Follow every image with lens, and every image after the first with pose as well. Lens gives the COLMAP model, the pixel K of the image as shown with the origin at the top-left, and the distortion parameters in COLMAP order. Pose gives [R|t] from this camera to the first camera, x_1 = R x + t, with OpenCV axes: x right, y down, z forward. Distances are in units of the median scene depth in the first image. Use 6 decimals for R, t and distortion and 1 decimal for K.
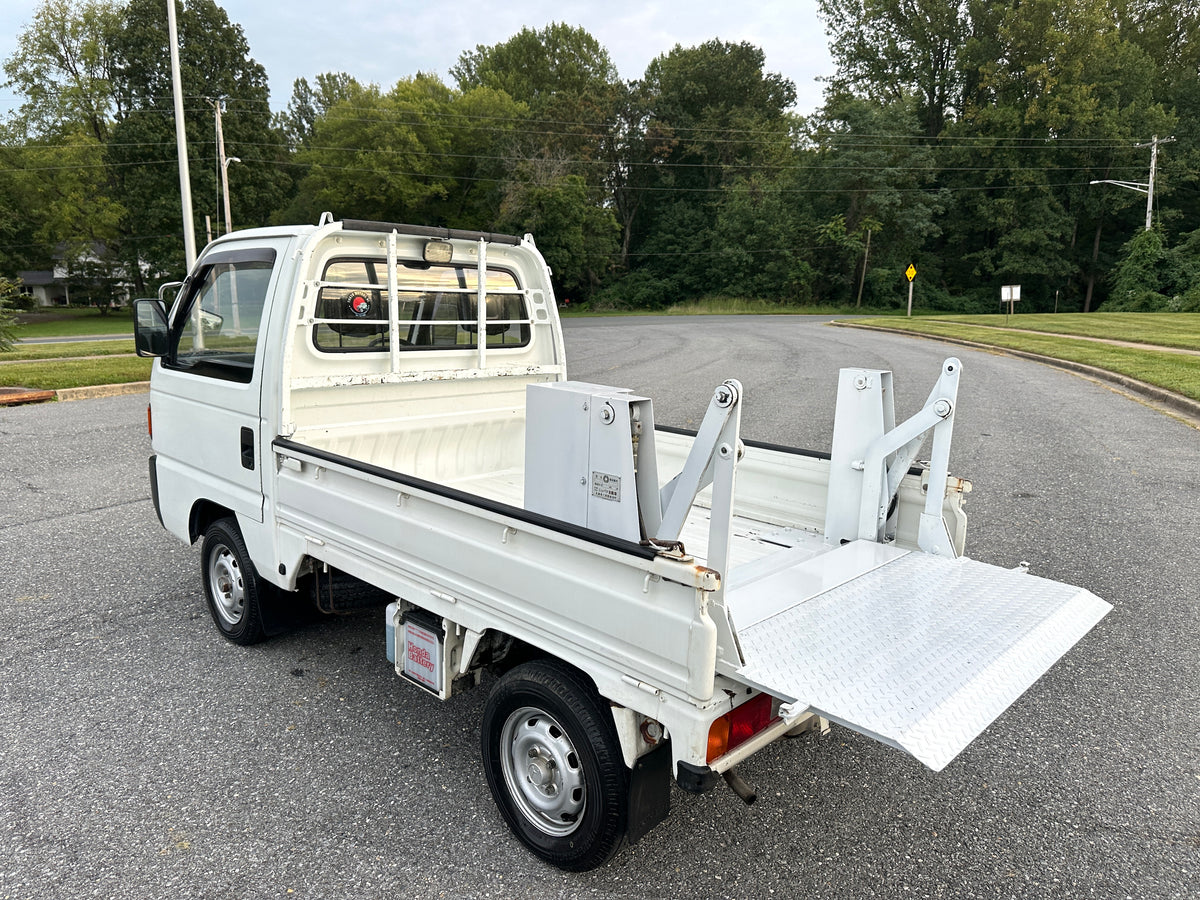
lens RADIAL K [[861.5, 0, 609.8], [0, 861.5, 452.5], [0, 0, 1]] dist [0.029606, -0.043795]
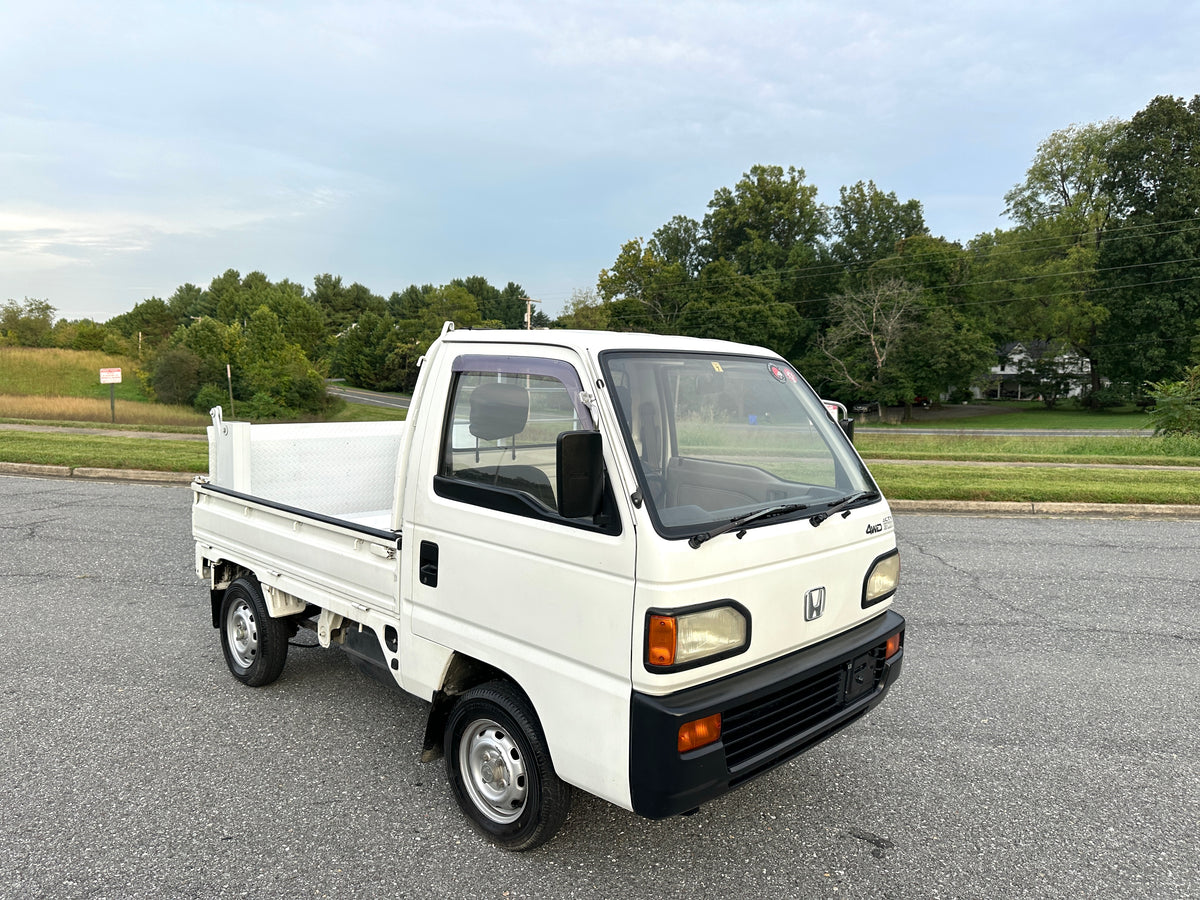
lens RADIAL K [[856.4, 0, 591.3], [0, 856.4, 455.7], [0, 0, 1]] dist [0.057846, -0.077288]
pose [[0.639765, 0.066953, -0.765648, -0.150776], [-0.143463, 0.989092, -0.033384, 0.019959], [0.755062, 0.131201, 0.642392, -0.140439]]
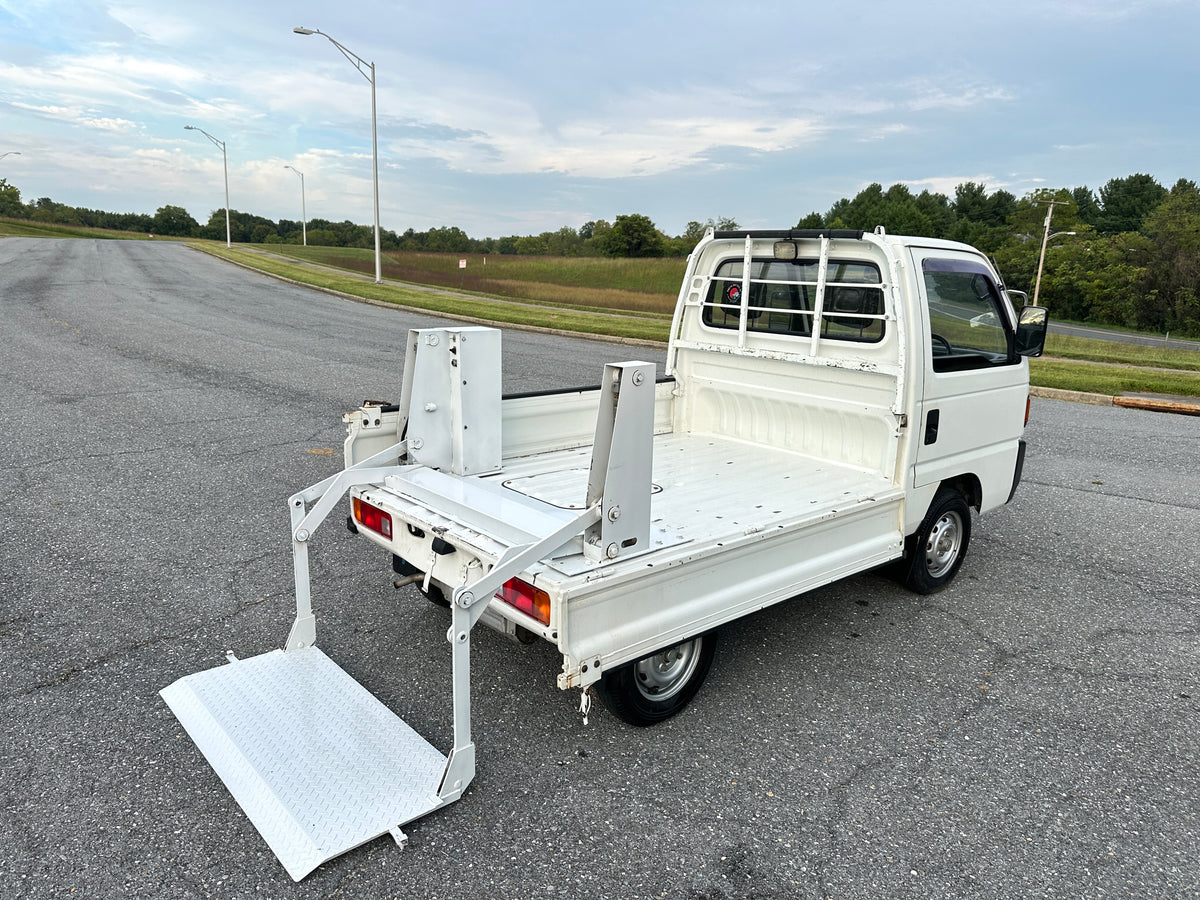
lens RADIAL K [[856.4, 0, 591.3], [0, 856.4, 455.7], [0, 0, 1]] dist [0.057846, -0.077288]
pose [[-0.101110, 0.191308, -0.976308, 0.057602], [-0.215033, 0.953938, 0.209195, -0.008605], [0.971359, 0.231090, -0.055315, 0.048632]]
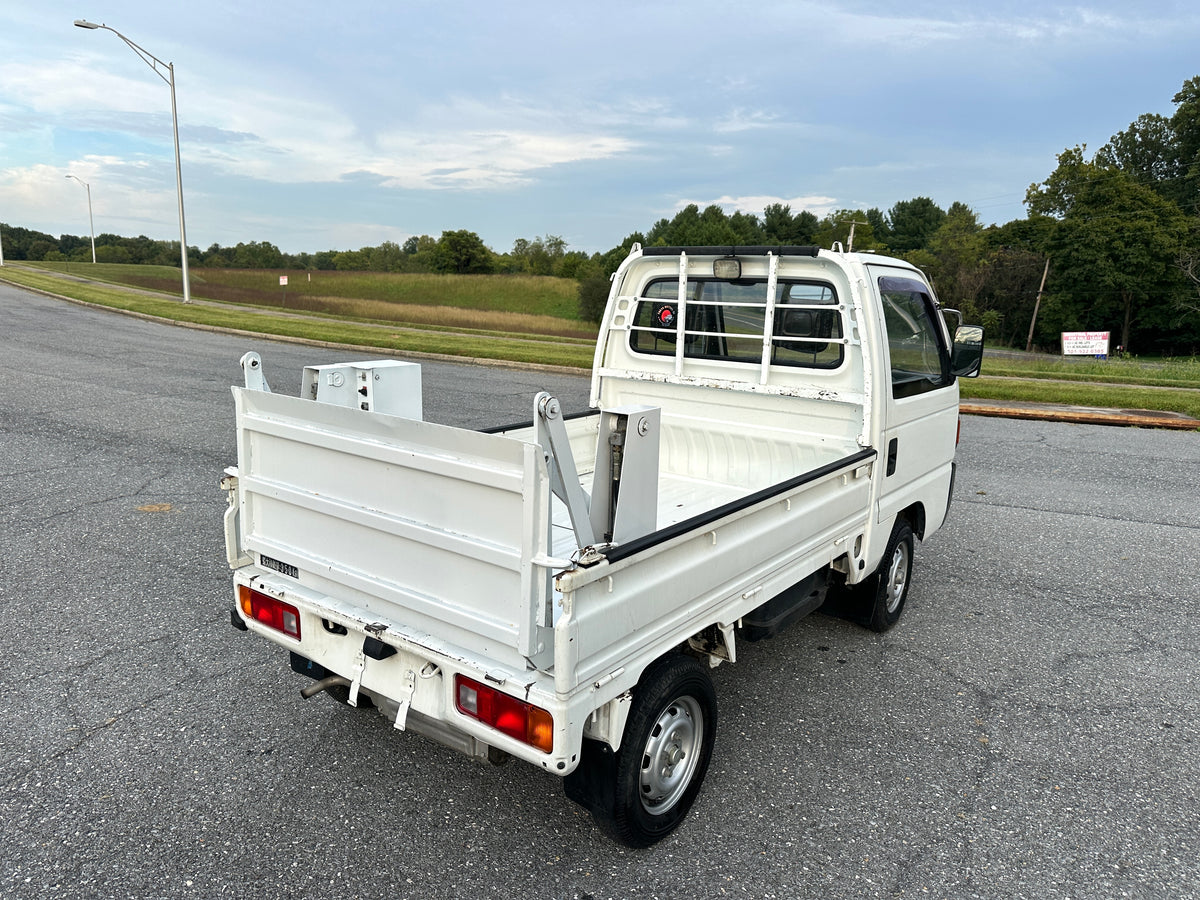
lens RADIAL K [[862.7, 0, 609.8], [0, 862.7, 461.5], [0, 0, 1]] dist [0.018039, -0.024184]
pose [[0.114387, 0.179121, -0.977155, 0.048688], [-0.204139, 0.966858, 0.153337, -0.007596], [0.972236, 0.181936, 0.147161, 0.041547]]
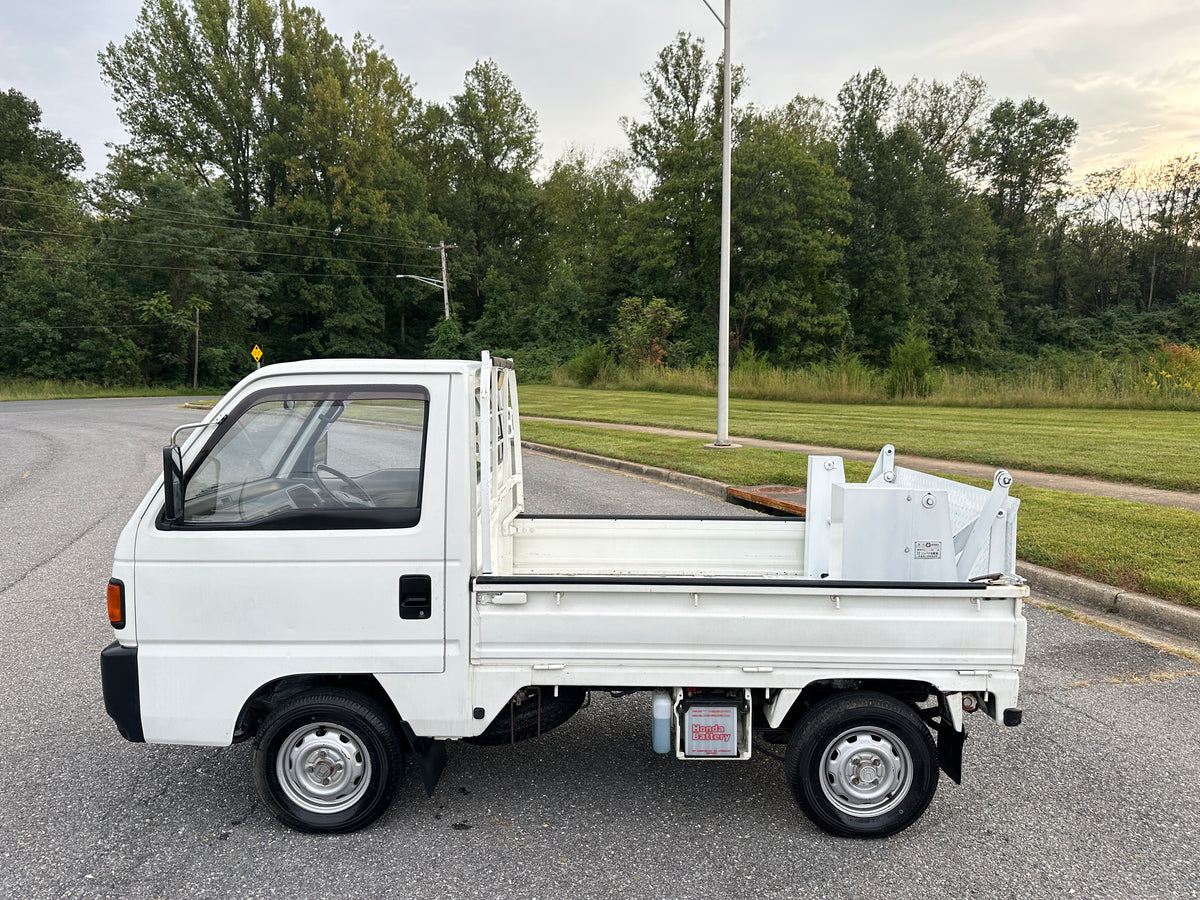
lens RADIAL K [[855.6, 0, 597.0], [0, 855.6, 463.5], [0, 0, 1]] dist [0.054290, -0.066006]
pose [[0.727768, -0.086544, 0.680341, -0.045965], [0.136648, 0.990414, -0.020186, -0.005095], [-0.672072, 0.107658, 0.732618, 0.009194]]
